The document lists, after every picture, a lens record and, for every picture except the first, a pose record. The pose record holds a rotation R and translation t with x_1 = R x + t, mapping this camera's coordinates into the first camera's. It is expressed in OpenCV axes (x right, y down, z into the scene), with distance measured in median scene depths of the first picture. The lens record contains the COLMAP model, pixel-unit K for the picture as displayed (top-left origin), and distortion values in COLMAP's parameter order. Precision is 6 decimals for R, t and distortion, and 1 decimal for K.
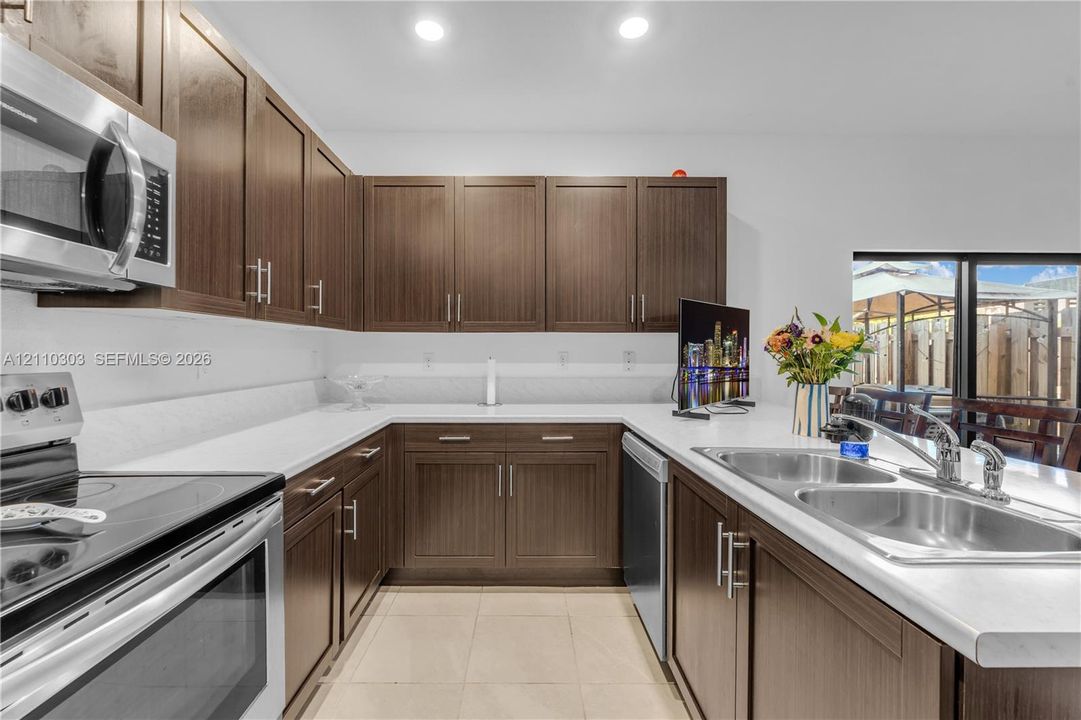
lens RADIAL K [[439.7, 0, 543.0], [0, 439.7, 352.5], [0, 0, 1]] dist [-0.013108, 0.000026]
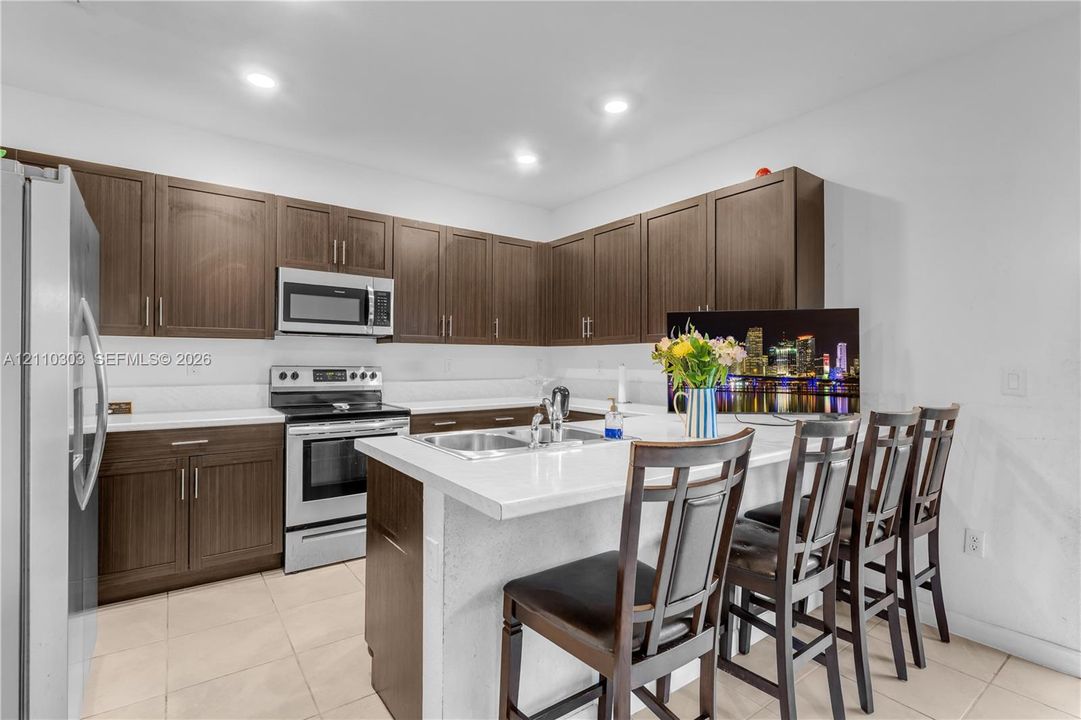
lens RADIAL K [[514.4, 0, 540.5], [0, 514.4, 358.8], [0, 0, 1]] dist [-0.005771, -0.000647]
pose [[0.567592, -0.003169, -0.823304, 1.010294], [-0.010578, 0.999882, -0.011141, 0.013152], [0.823242, 0.015032, 0.567491, -0.009211]]
